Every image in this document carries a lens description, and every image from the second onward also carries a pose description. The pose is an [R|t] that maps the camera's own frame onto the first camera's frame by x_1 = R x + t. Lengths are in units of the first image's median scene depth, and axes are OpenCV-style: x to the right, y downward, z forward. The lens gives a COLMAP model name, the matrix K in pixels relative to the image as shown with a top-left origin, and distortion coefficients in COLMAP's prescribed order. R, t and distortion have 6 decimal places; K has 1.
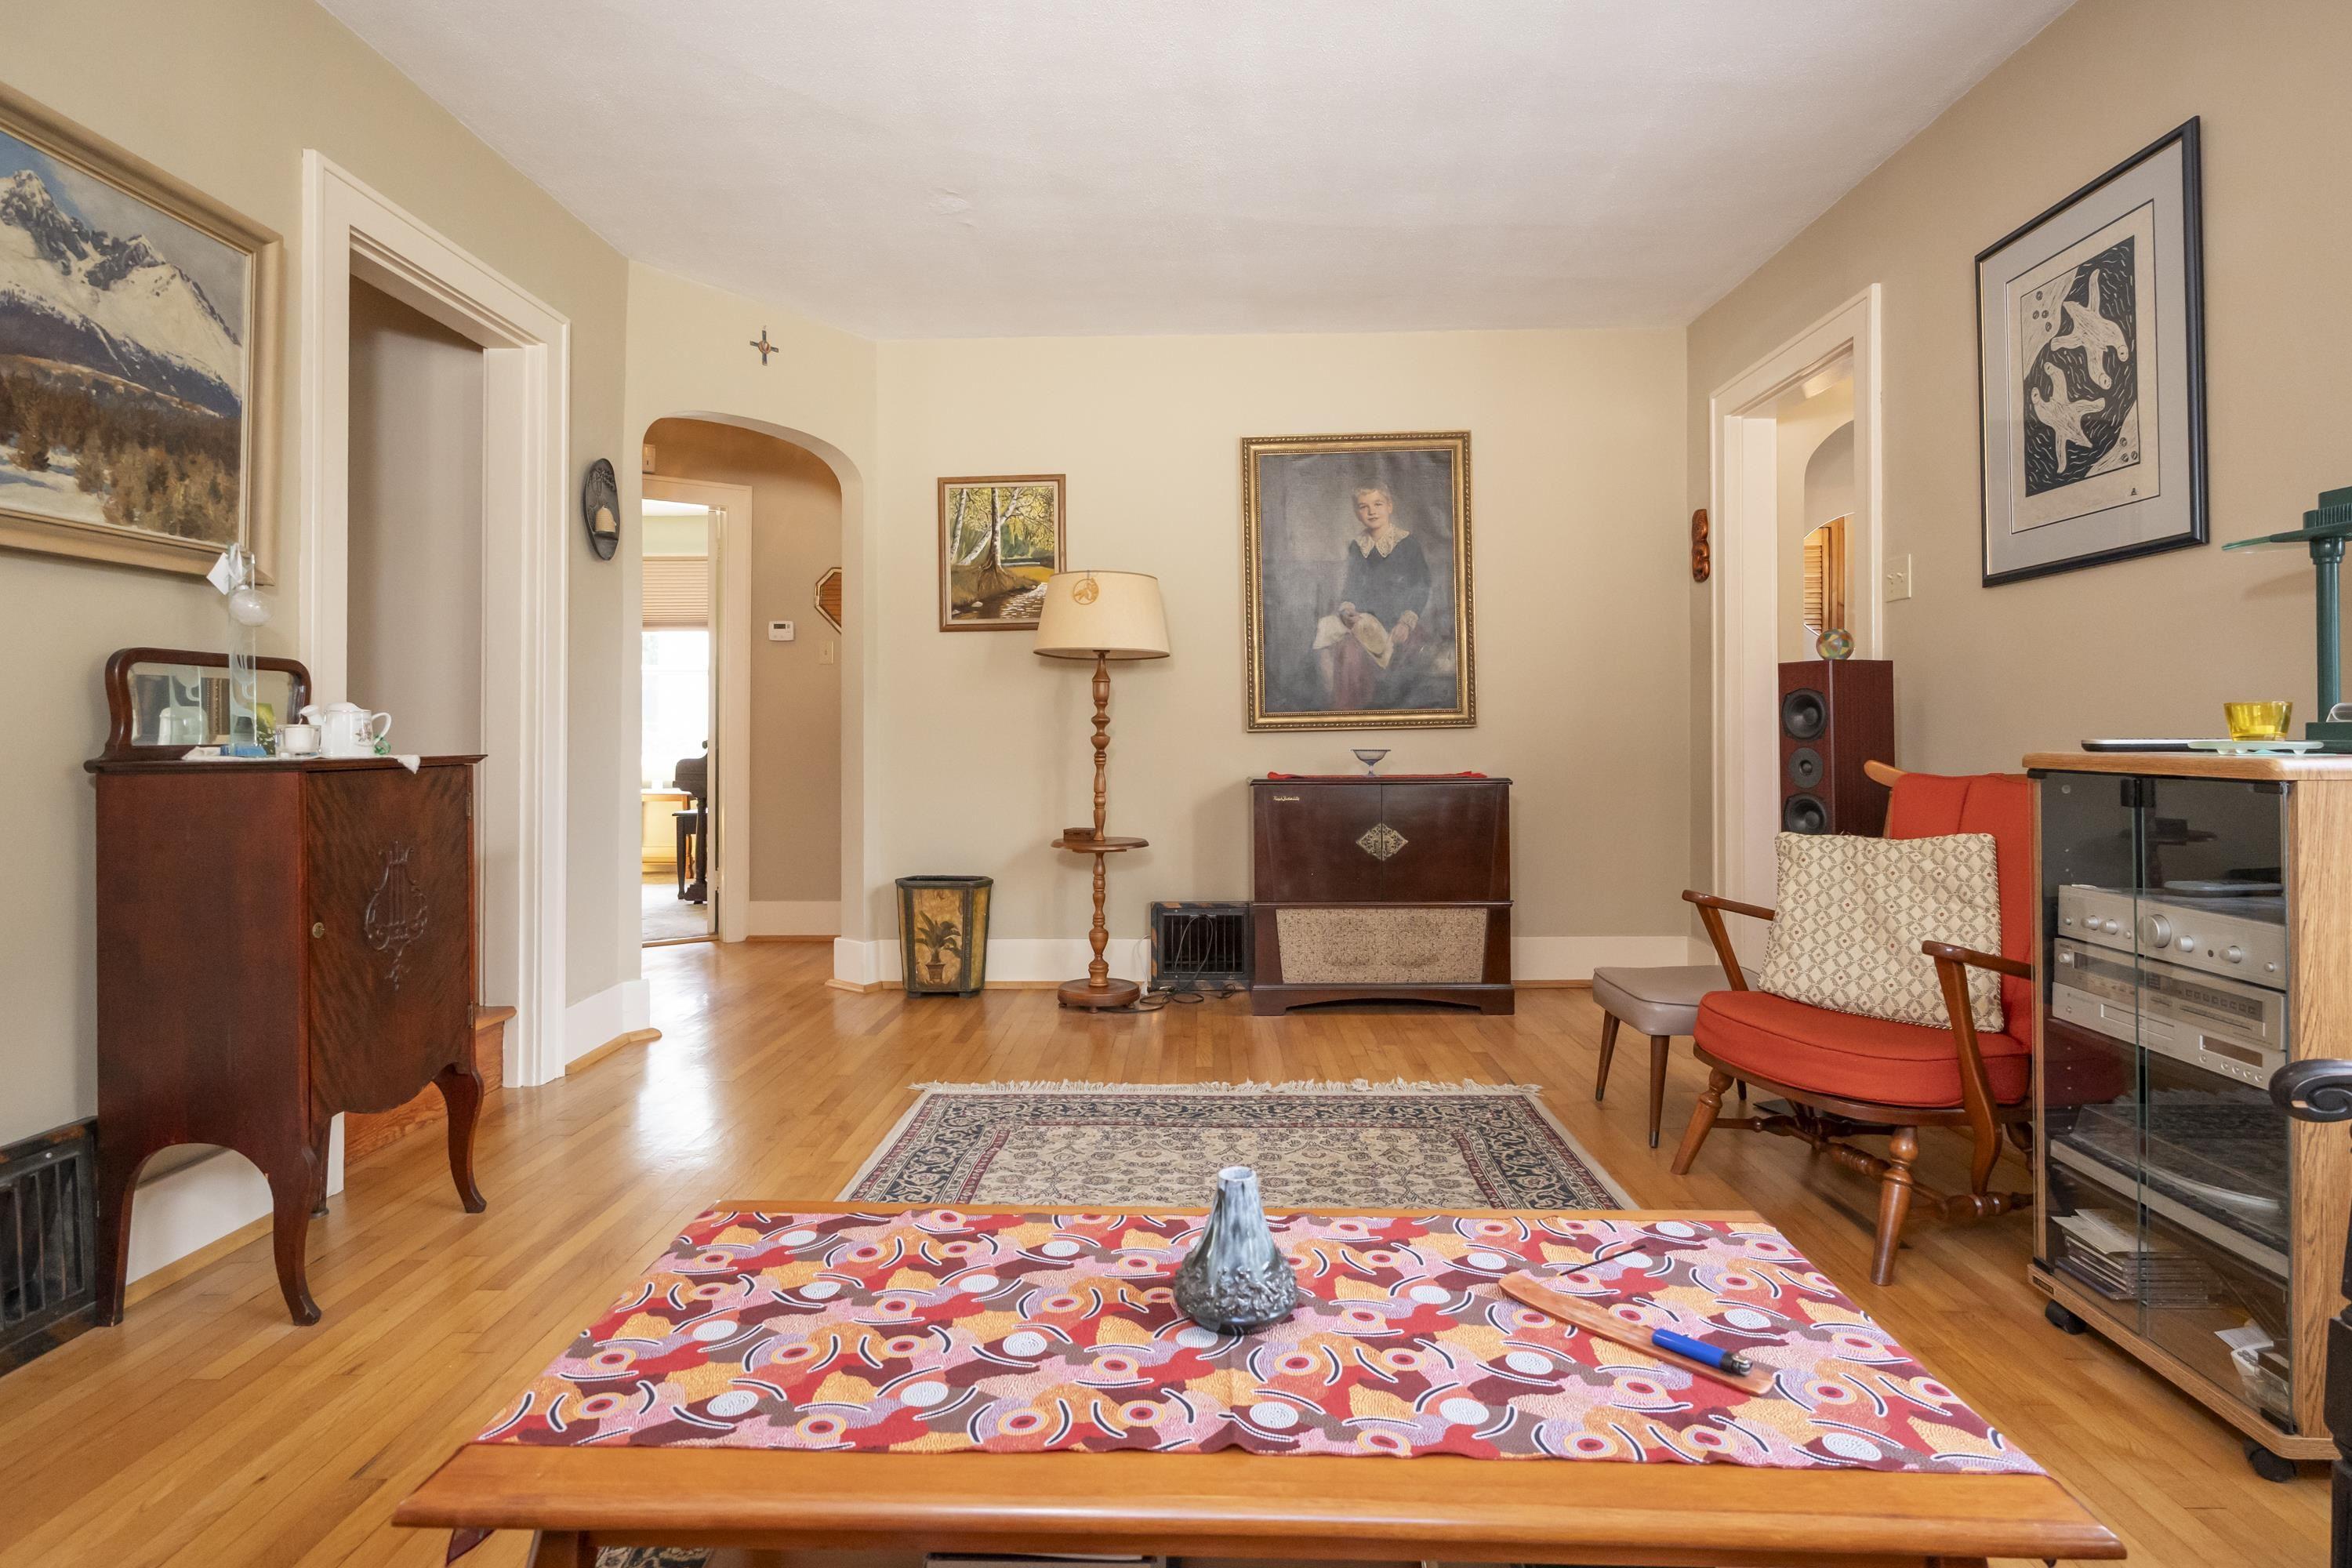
lens RADIAL K [[1219.1, 0, 1173.8], [0, 1219.1, 721.6], [0, 0, 1]] dist [-0.001686, 0.003150]
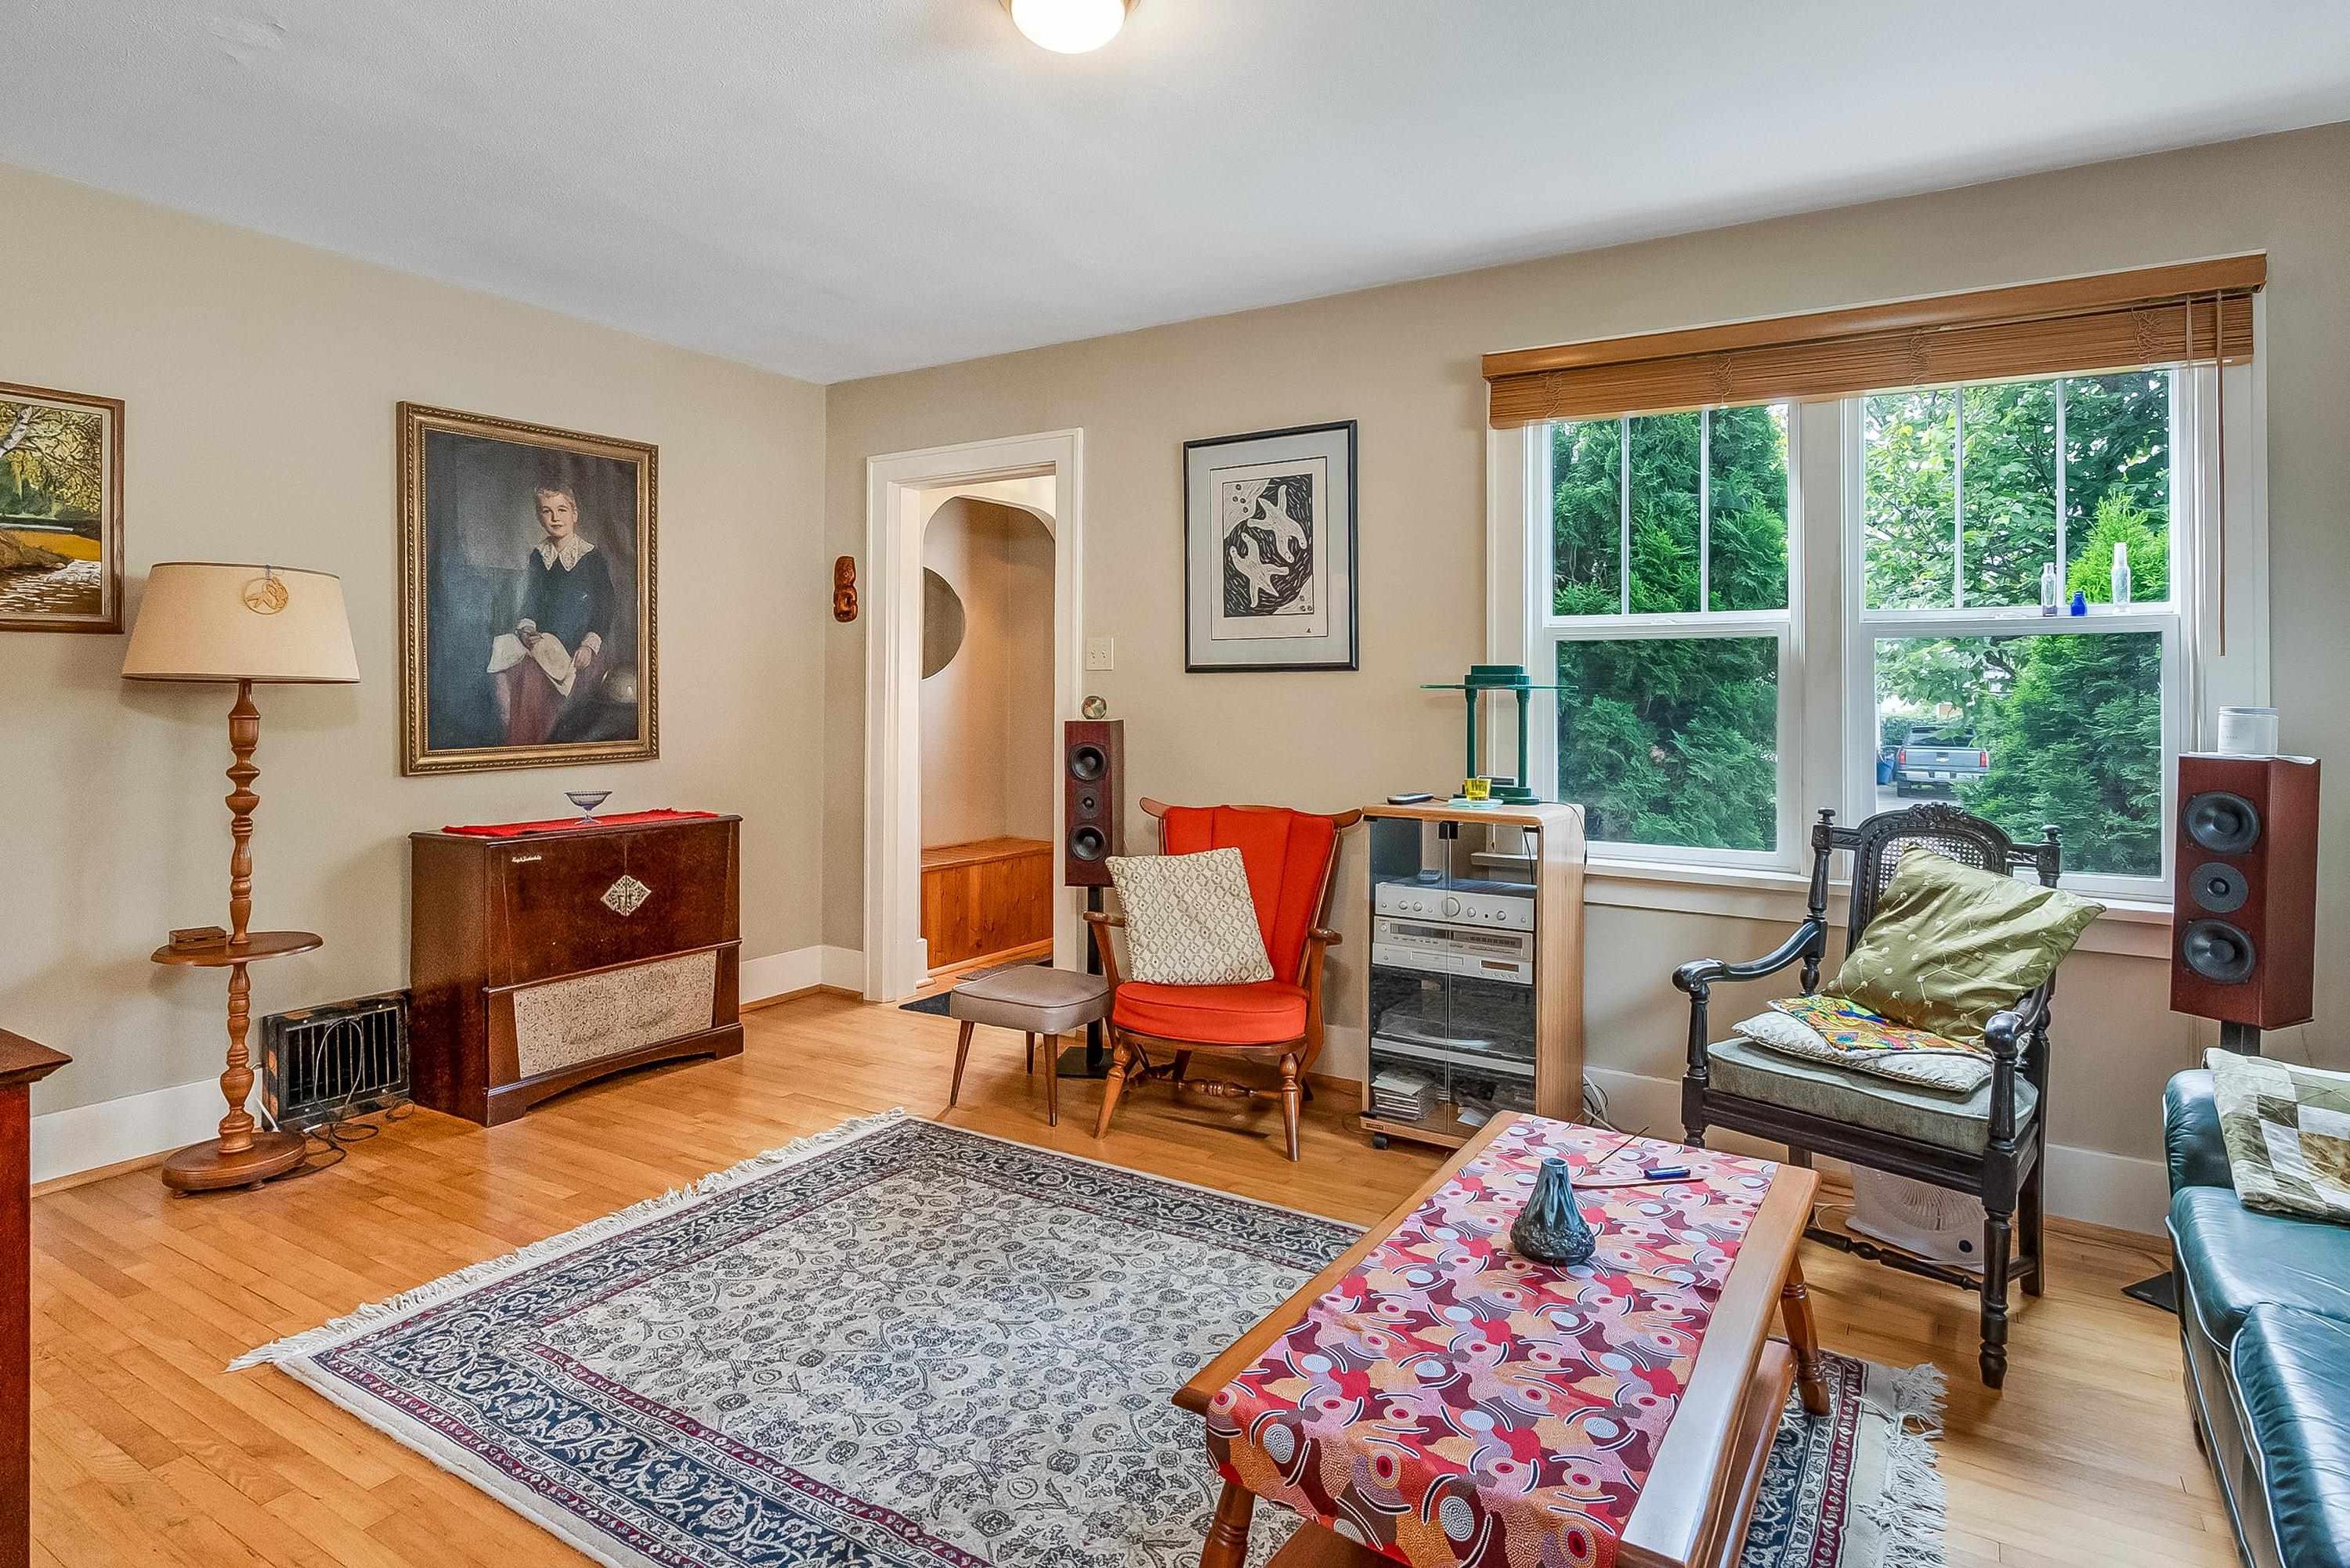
lens RADIAL K [[1277.7, 0, 1163.7], [0, 1277.7, 680.5], [0, 0, 1]] dist [-0.002601, 0.003611]
pose [[0.510060, 0.017228, 0.859966, -0.697143], [-0.016360, 0.999813, -0.010325, -0.091421], [-0.859983, -0.008803, 0.510246, 0.268064]]
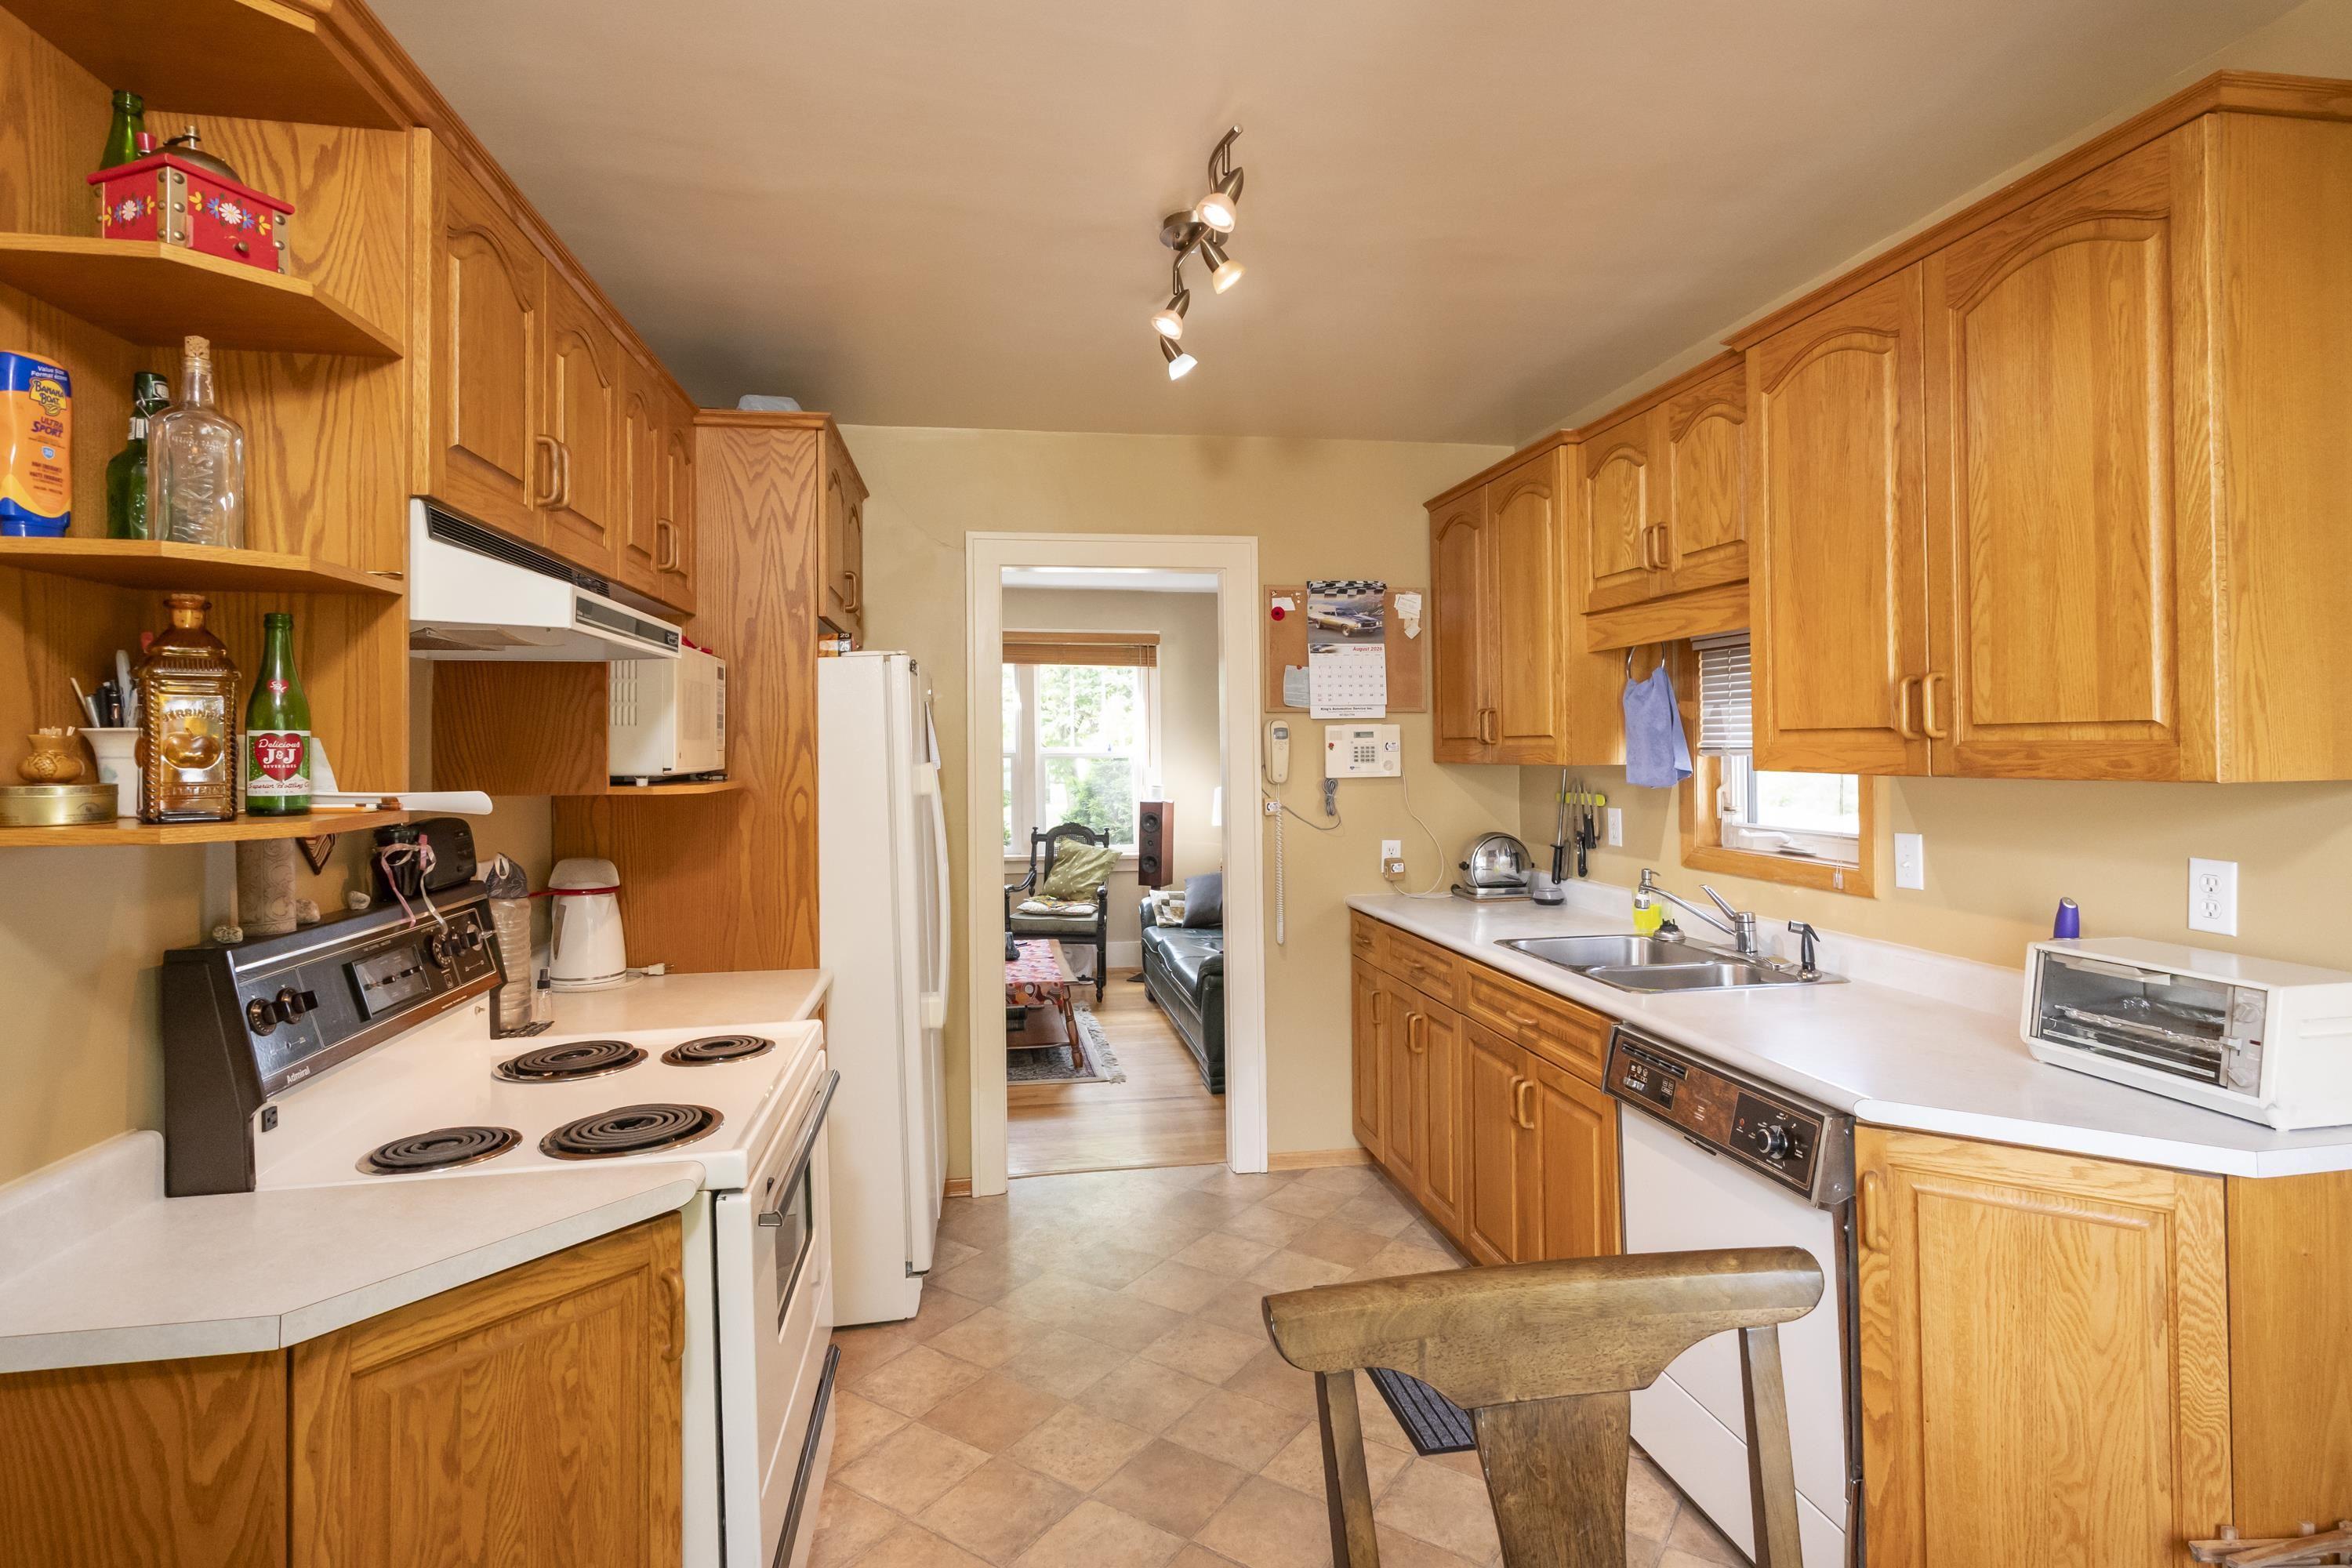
lens RADIAL K [[1181.8, 0, 1177.7], [0, 1181.8, 748.5], [0, 0, 1]] dist [0.000126, 0.001023]
pose [[-0.197768, 0.001132, 0.980248, -2.229288], [0.003269, 0.999995, -0.000495, -0.182572], [-0.980243, 0.003107, -0.197771, 0.566247]]
